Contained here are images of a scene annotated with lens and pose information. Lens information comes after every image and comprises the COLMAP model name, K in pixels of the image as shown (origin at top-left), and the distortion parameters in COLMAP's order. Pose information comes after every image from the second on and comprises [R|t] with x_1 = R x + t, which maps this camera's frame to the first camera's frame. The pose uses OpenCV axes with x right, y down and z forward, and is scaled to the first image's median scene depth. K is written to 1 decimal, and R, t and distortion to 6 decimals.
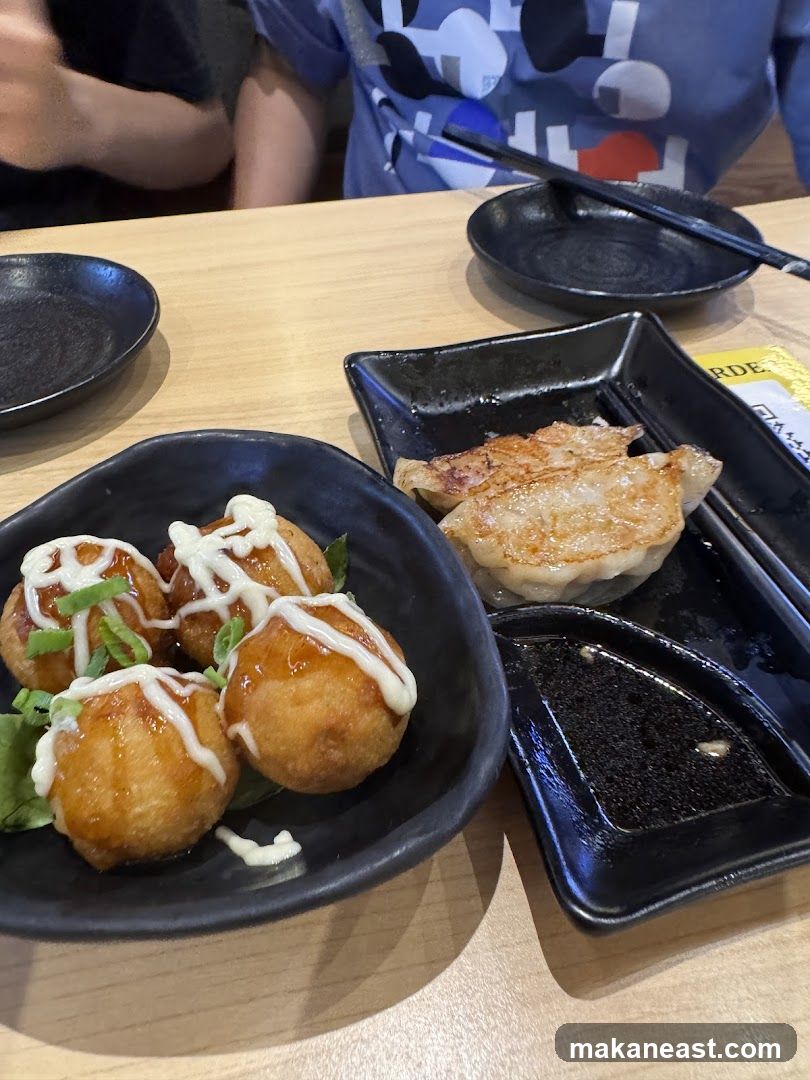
lens RADIAL K [[718.1, 0, 405.0], [0, 718.1, 540.0], [0, 0, 1]] dist [-0.048278, -0.001020]
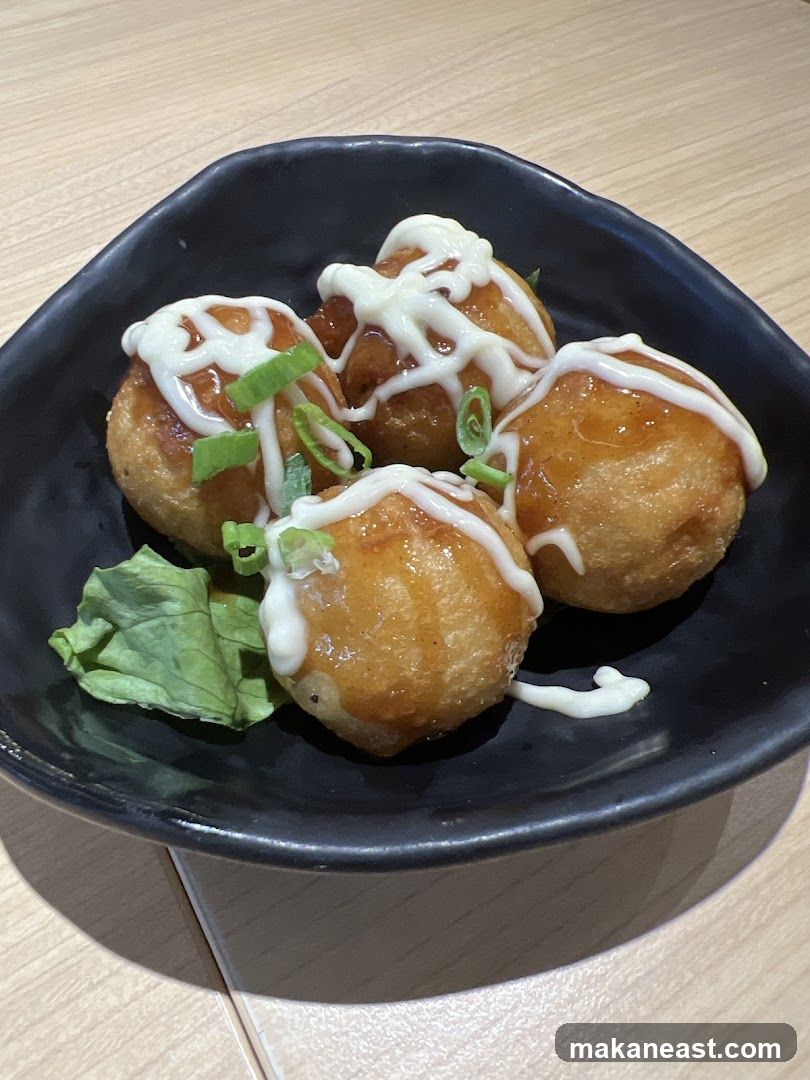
lens RADIAL K [[780.1, 0, 405.0], [0, 780.1, 540.0], [0, 0, 1]] dist [0.006505, 0.000324]
pose [[0.989488, -0.127263, 0.068679, -0.398541], [0.107664, 0.965363, 0.237661, 0.067832], [-0.096546, -0.227768, 0.968917, 0.264831]]
